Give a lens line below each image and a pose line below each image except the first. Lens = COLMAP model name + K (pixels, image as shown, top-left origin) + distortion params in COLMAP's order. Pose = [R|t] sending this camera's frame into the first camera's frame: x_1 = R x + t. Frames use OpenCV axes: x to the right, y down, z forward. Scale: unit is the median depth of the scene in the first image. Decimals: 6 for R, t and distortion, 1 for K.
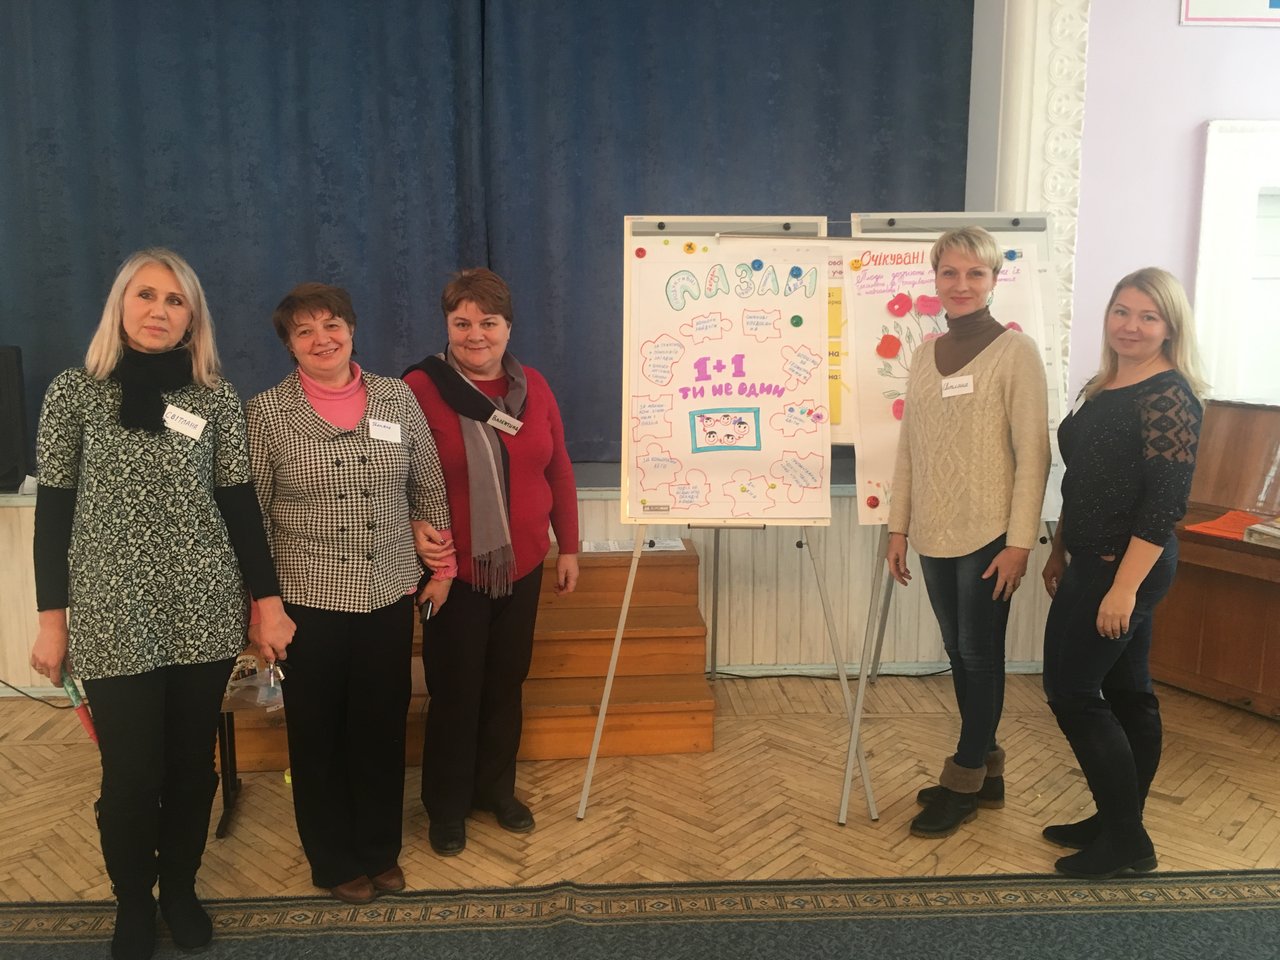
lens RADIAL K [[1071.2, 0, 632.7], [0, 1071.2, 488.2], [0, 0, 1]] dist [0.048799, -0.085475]
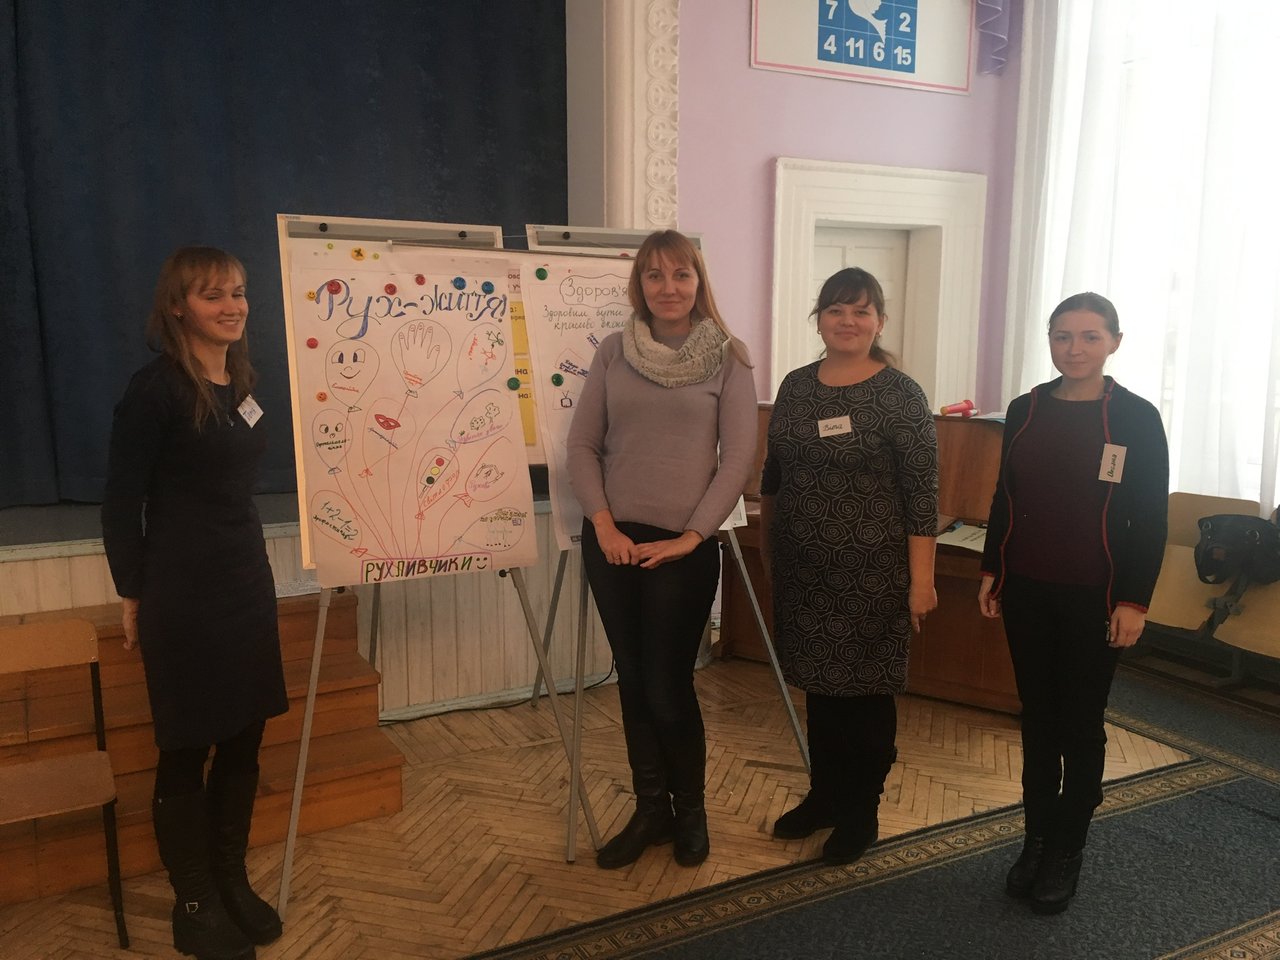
lens RADIAL K [[1071.2, 0, 637.7], [0, 1071.2, 490.8], [0, 0, 1]] dist [0.048799, -0.085475]
pose [[0.894225, -0.060144, 0.443559, -0.139622], [0.064194, 0.997920, 0.005896, -0.017108], [-0.442991, 0.023202, 0.896226, 0.096821]]
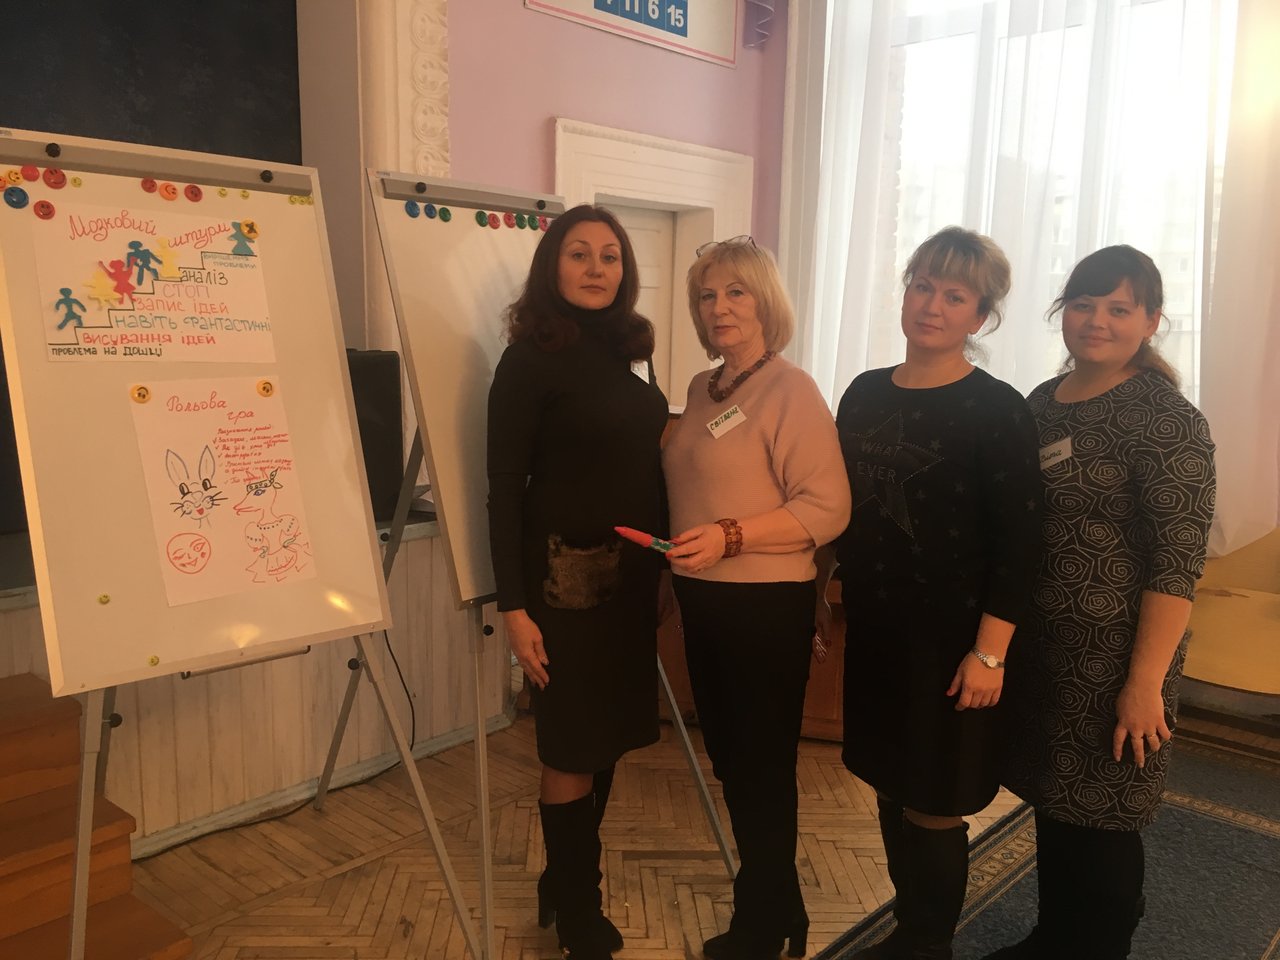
lens RADIAL K [[1071.2, 0, 638.5], [0, 1071.2, 487.0], [0, 0, 1]] dist [0.048799, -0.085475]
pose [[0.688762, -0.096586, 0.718525, -0.170838], [0.092869, 0.994675, 0.044684, -0.065984], [-0.719015, 0.035952, 0.694064, 0.384310]]
